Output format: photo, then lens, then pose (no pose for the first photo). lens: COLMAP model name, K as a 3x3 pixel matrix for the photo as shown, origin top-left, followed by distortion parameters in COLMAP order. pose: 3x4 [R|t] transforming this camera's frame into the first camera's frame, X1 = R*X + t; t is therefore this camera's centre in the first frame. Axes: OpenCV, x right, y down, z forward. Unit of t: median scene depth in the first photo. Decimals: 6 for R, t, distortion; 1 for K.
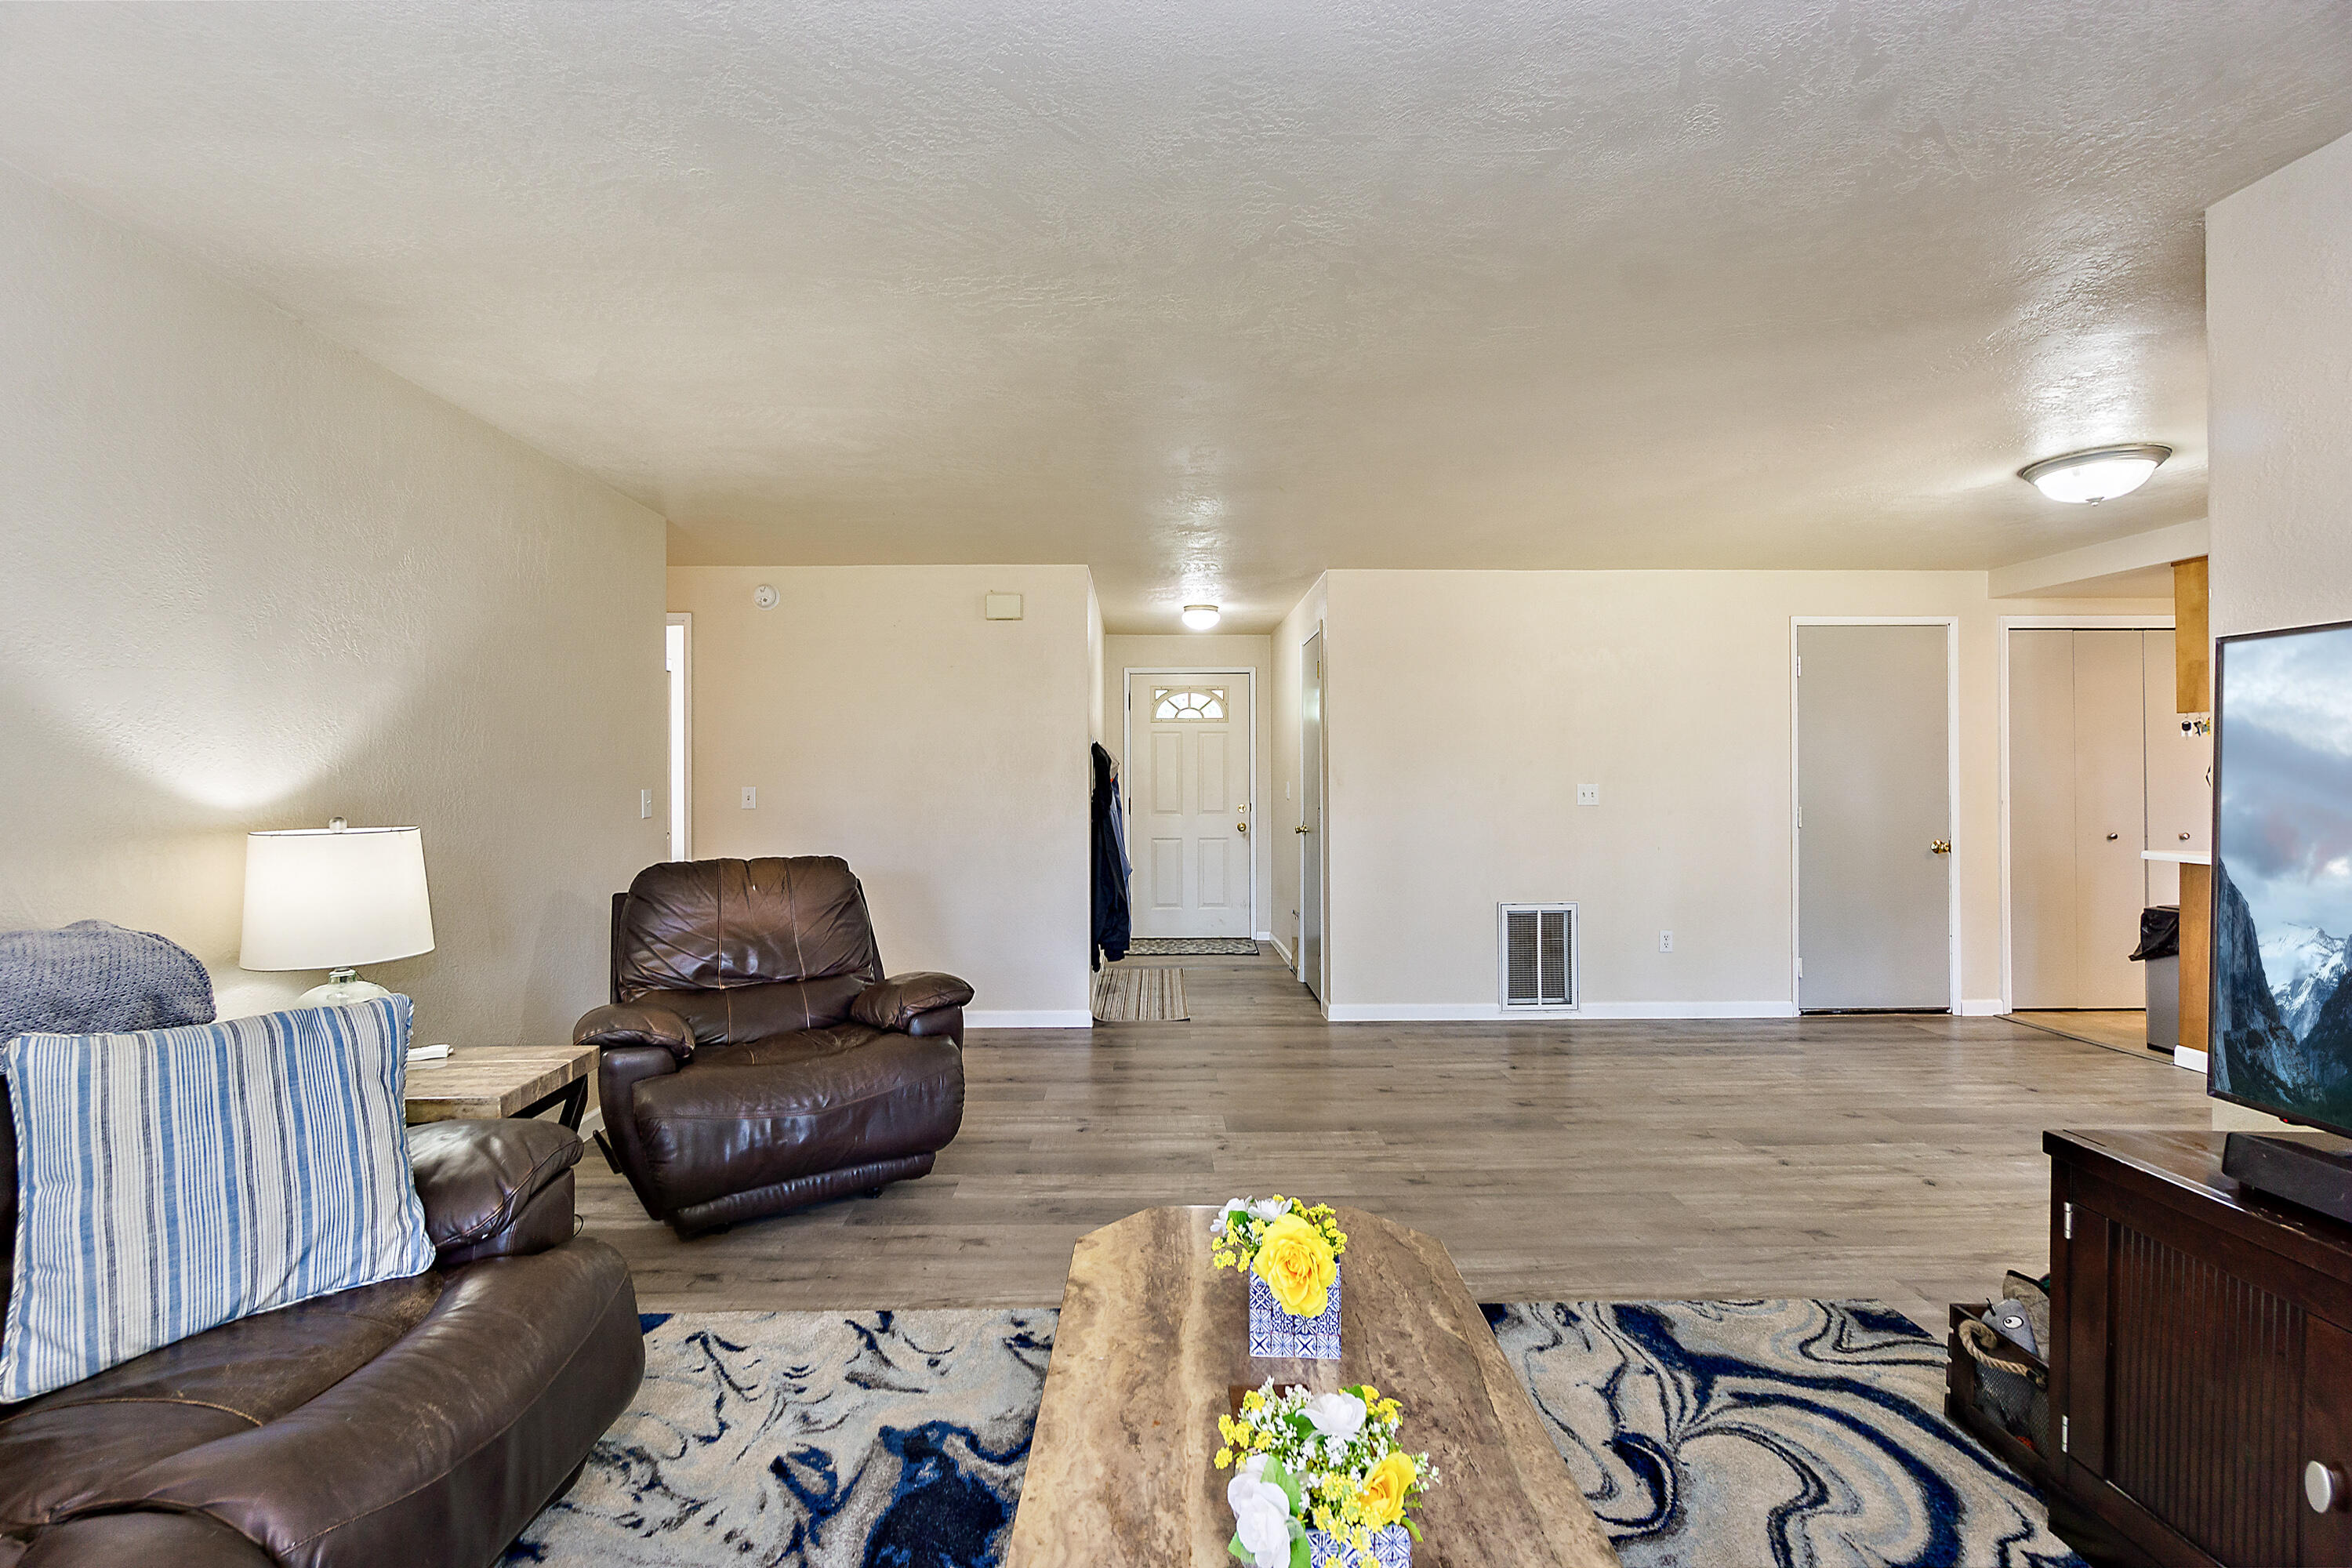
lens RADIAL K [[1013.1, 0, 1161.3], [0, 1013.1, 782.7], [0, 0, 1]] dist [-0.006369, 0.000872]
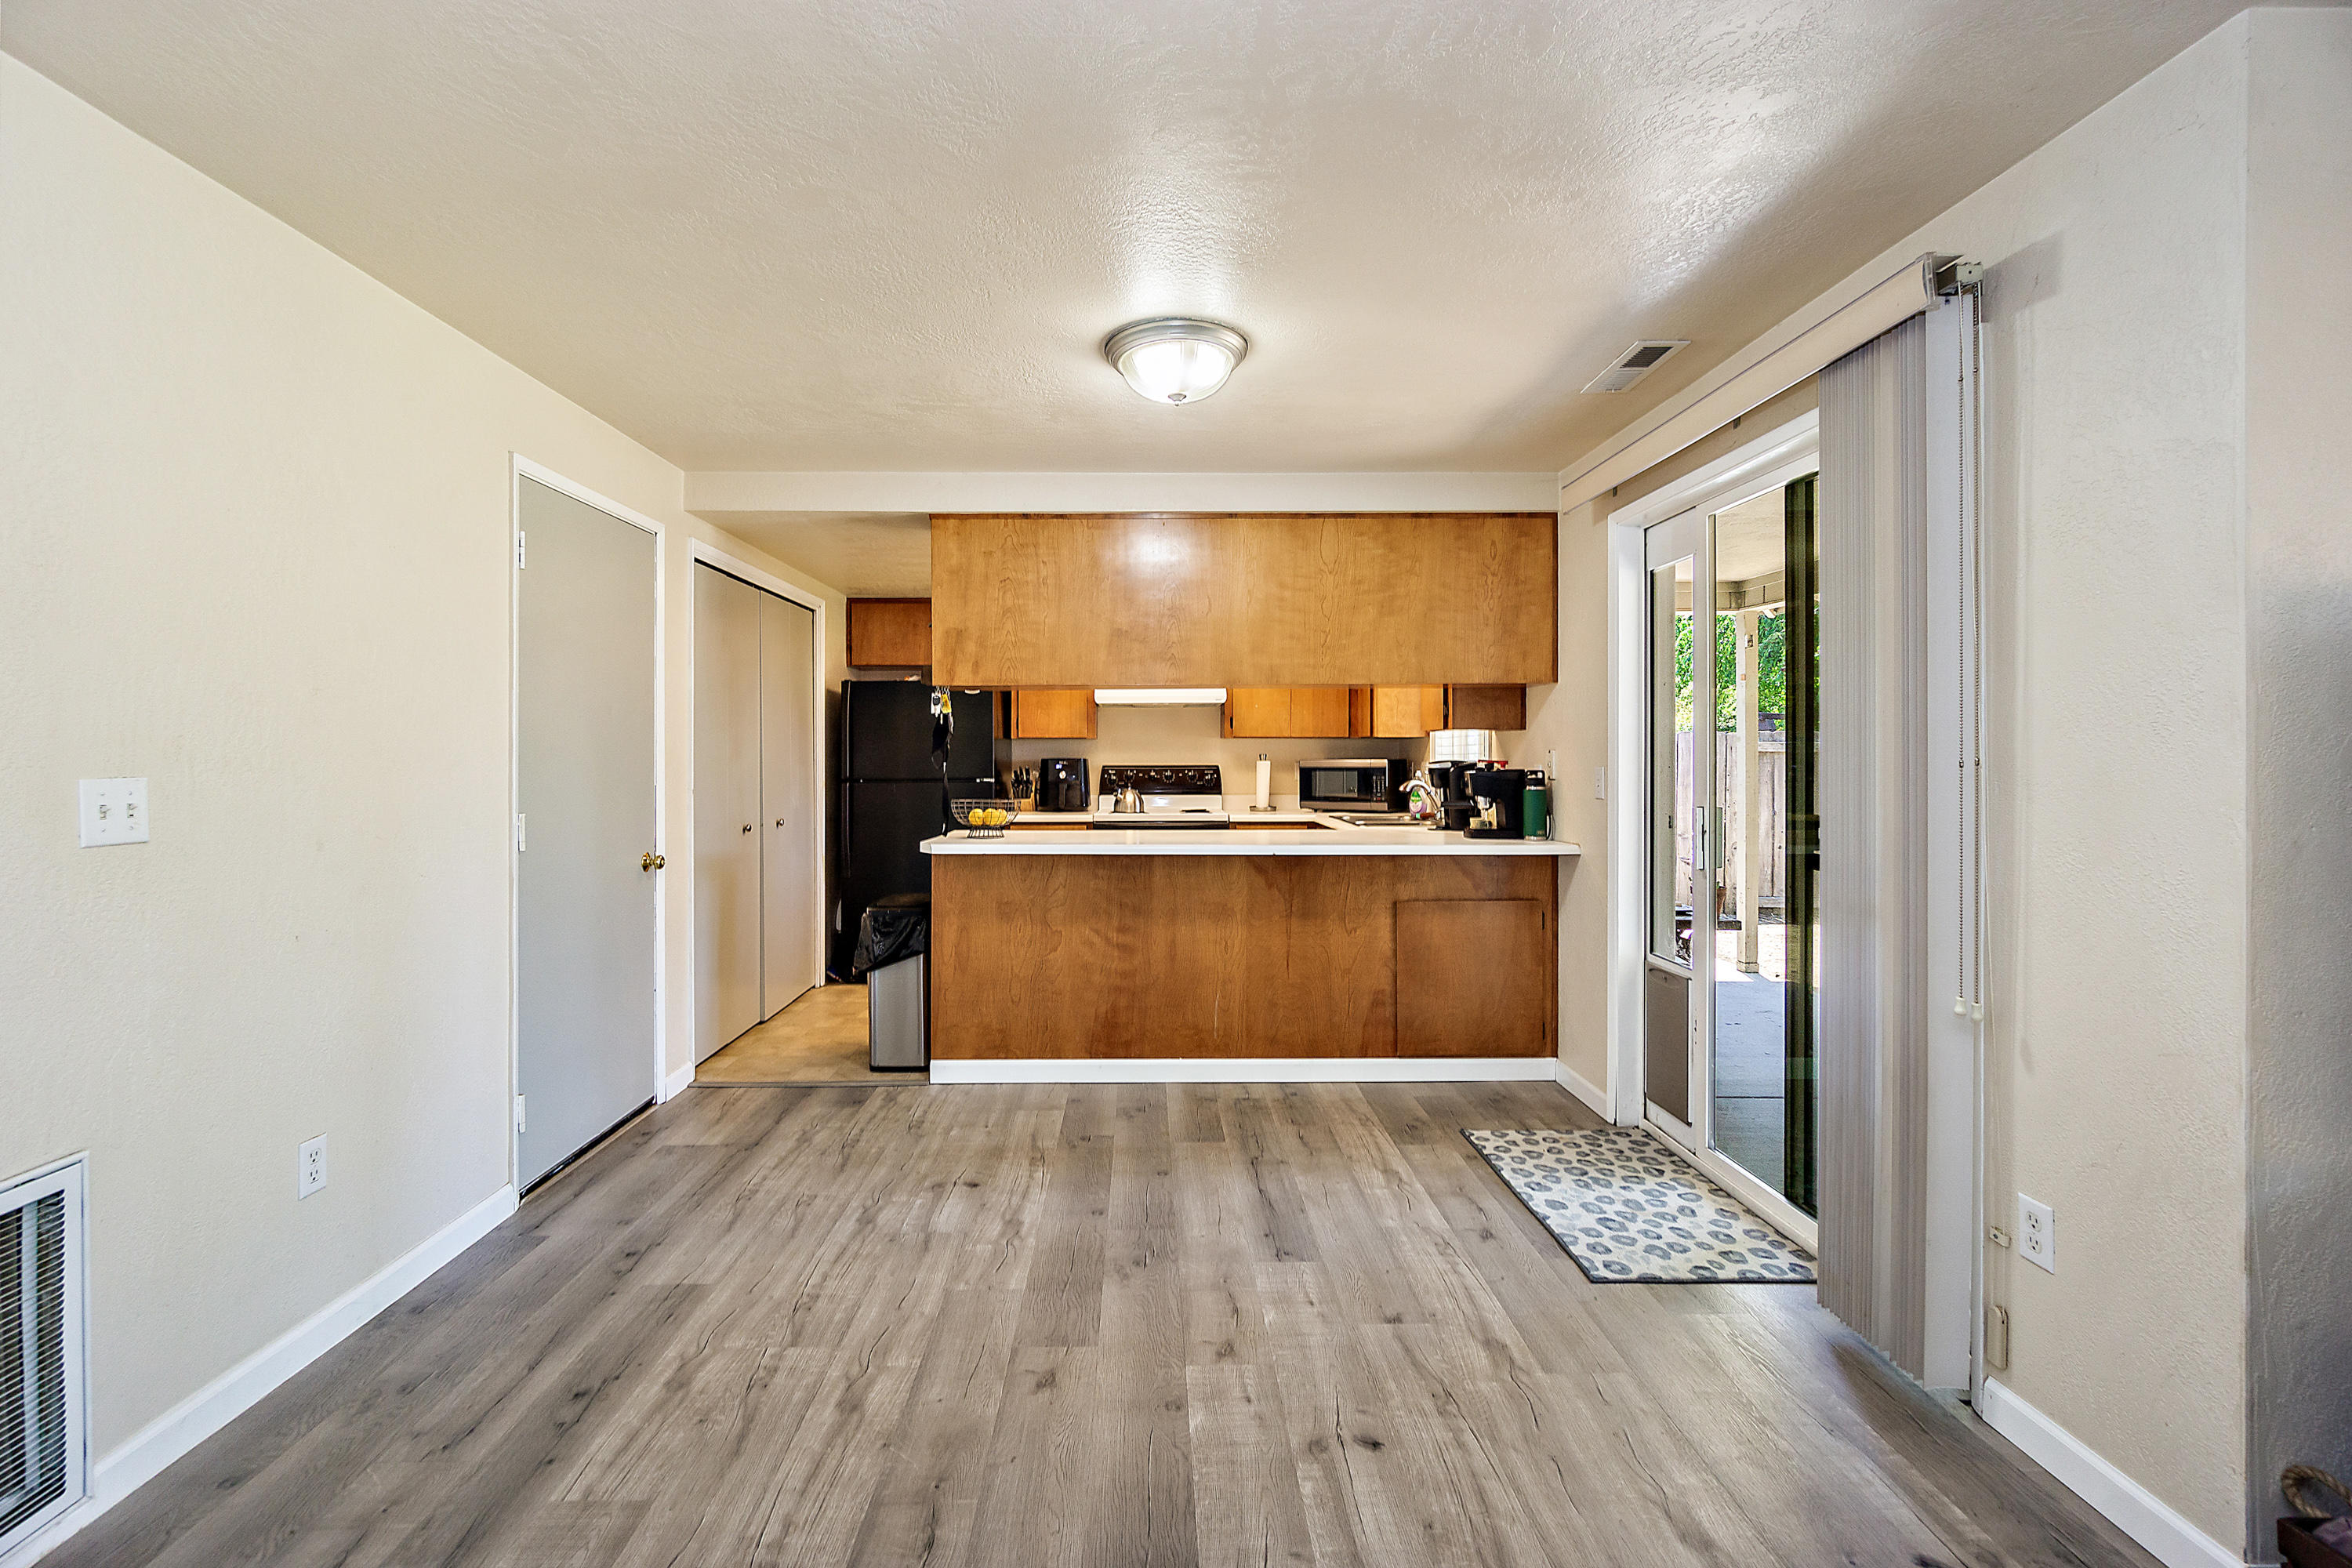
lens RADIAL K [[1013.1, 0, 1158.9], [0, 1013.1, 760.9], [0, 0, 1]] dist [-0.006369, 0.000872]
pose [[0.006172, -0.003913, 0.999973, 0.246967], [0.007112, 0.999967, 0.003869, -0.008669], [-0.999956, 0.007088, 0.006199, 1.615674]]
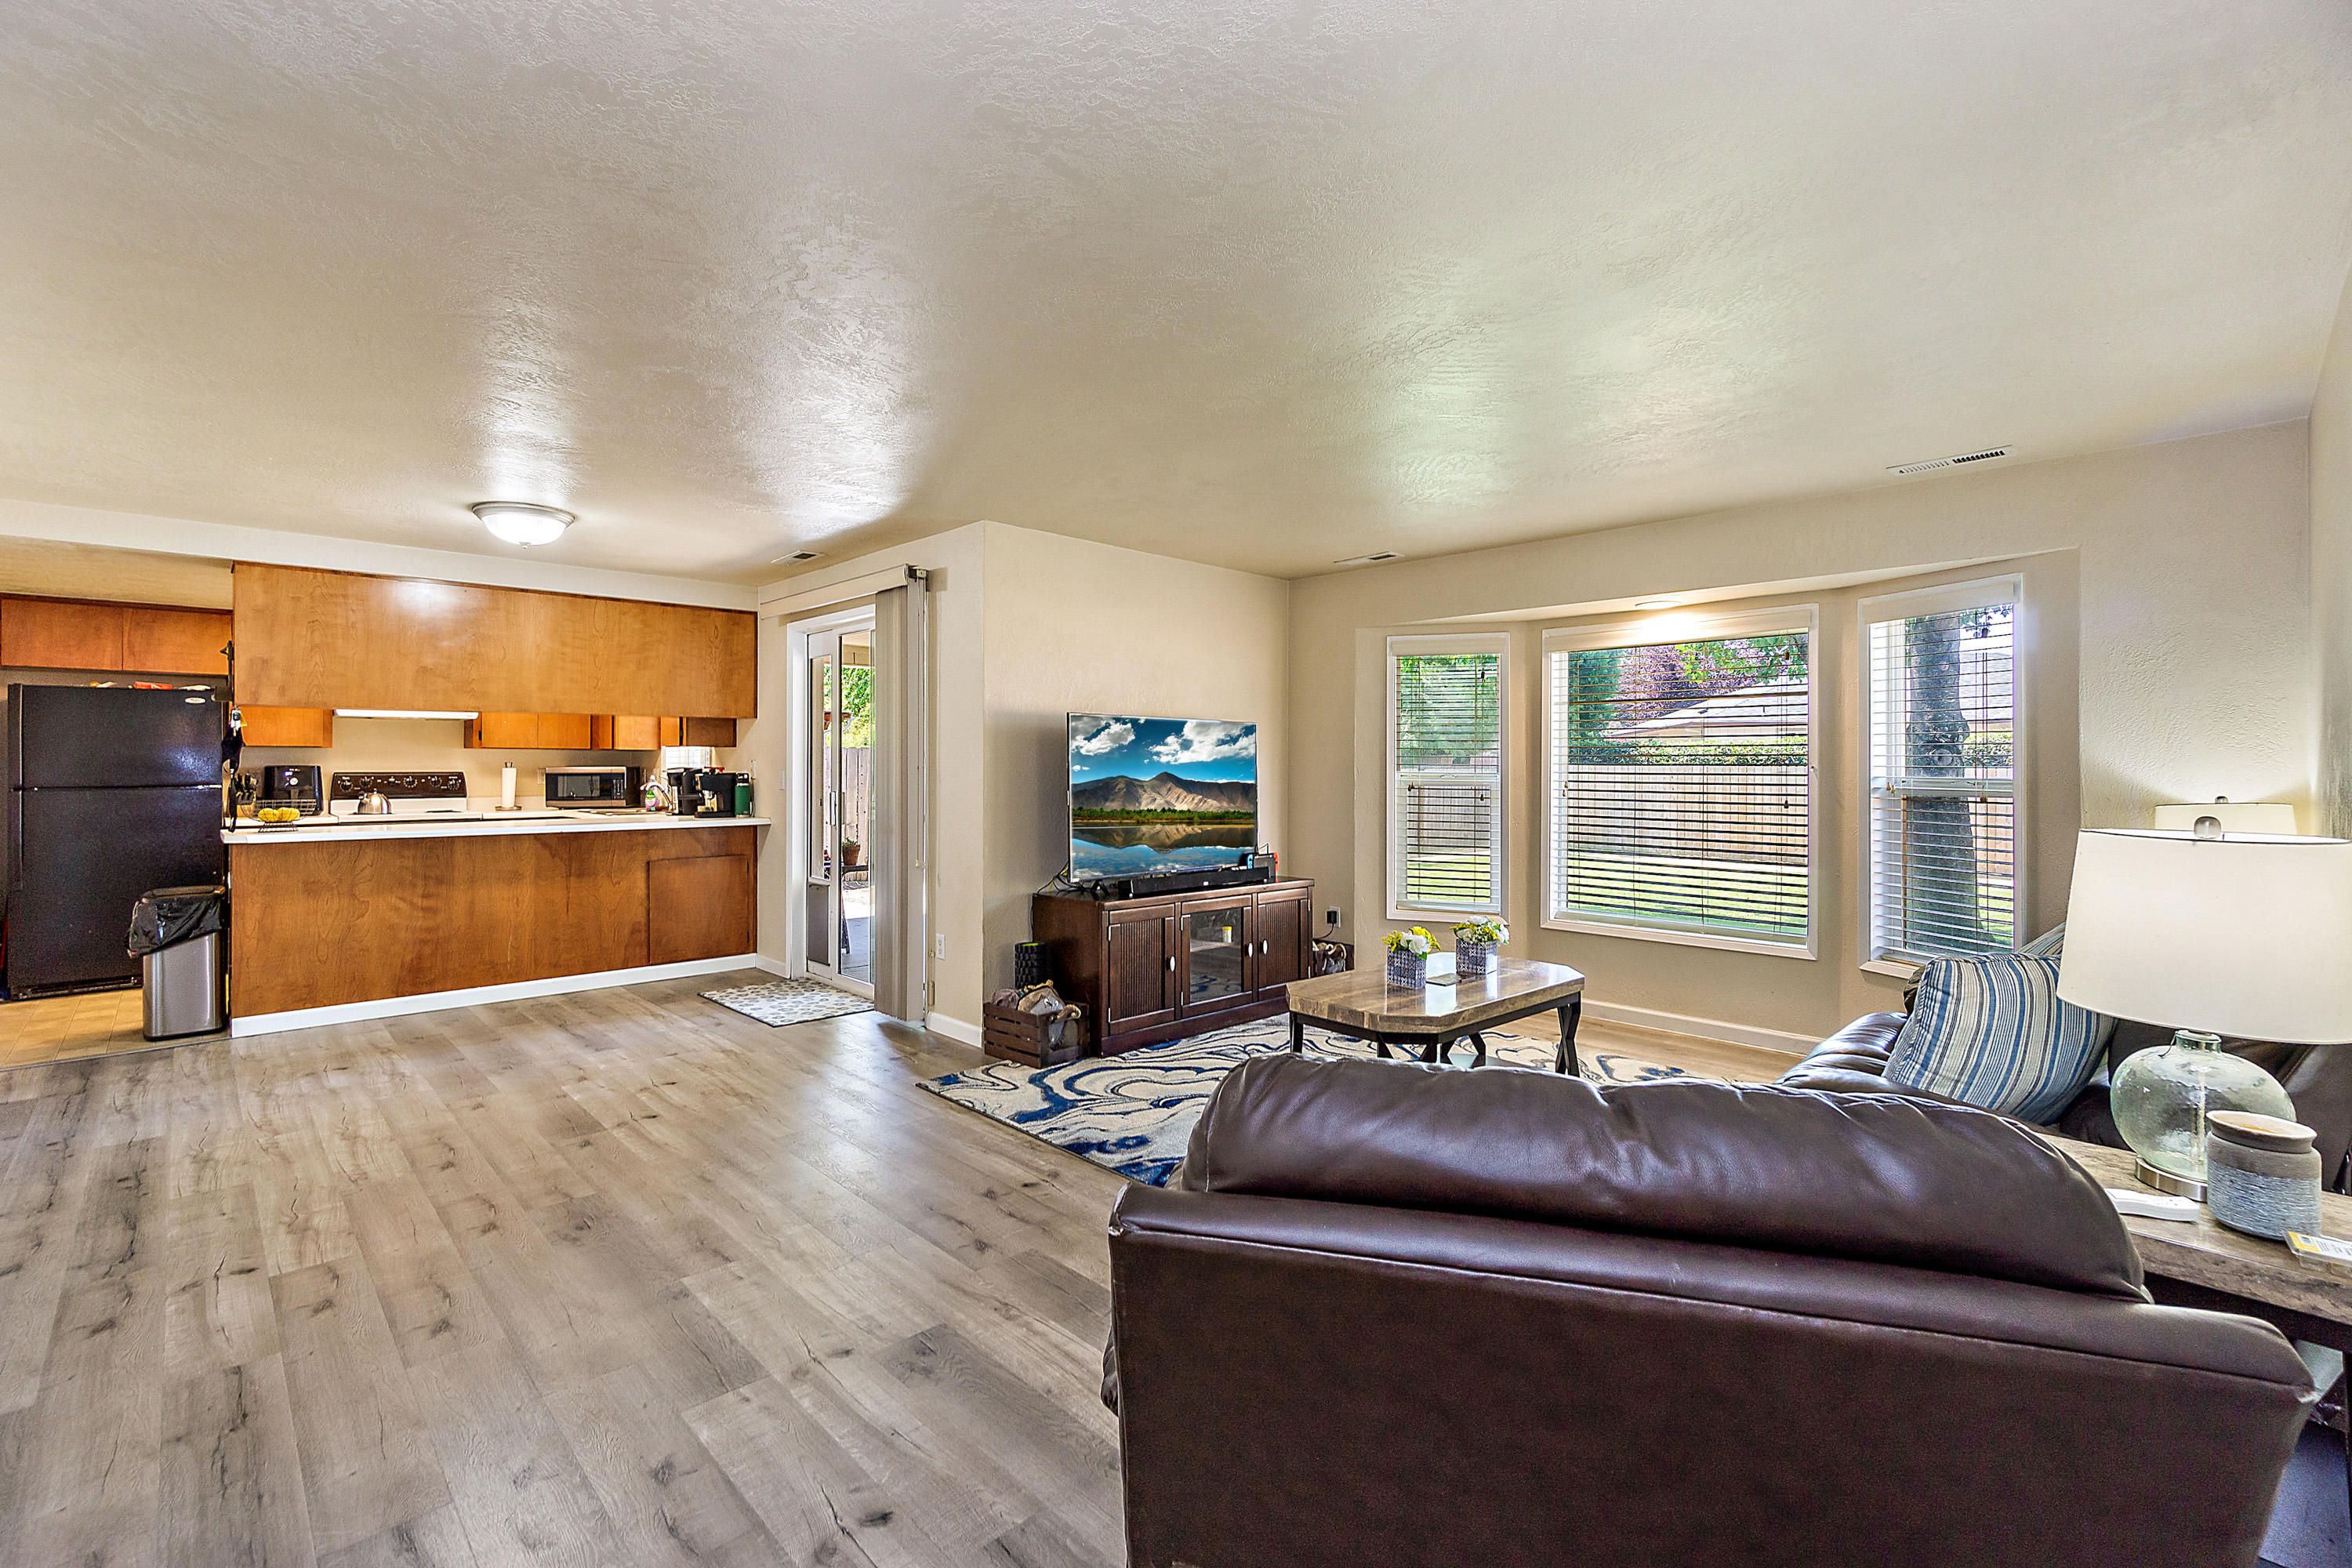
lens RADIAL K [[1013.1, 0, 1151.5], [0, 1013.1, 761.8], [0, 0, 1]] dist [-0.006369, 0.000872]
pose [[-0.675994, 0.002701, 0.736902, -0.846104], [0.003852, 0.999993, -0.000132, -0.008339], [-0.736897, 0.002749, -0.676000, 2.043094]]
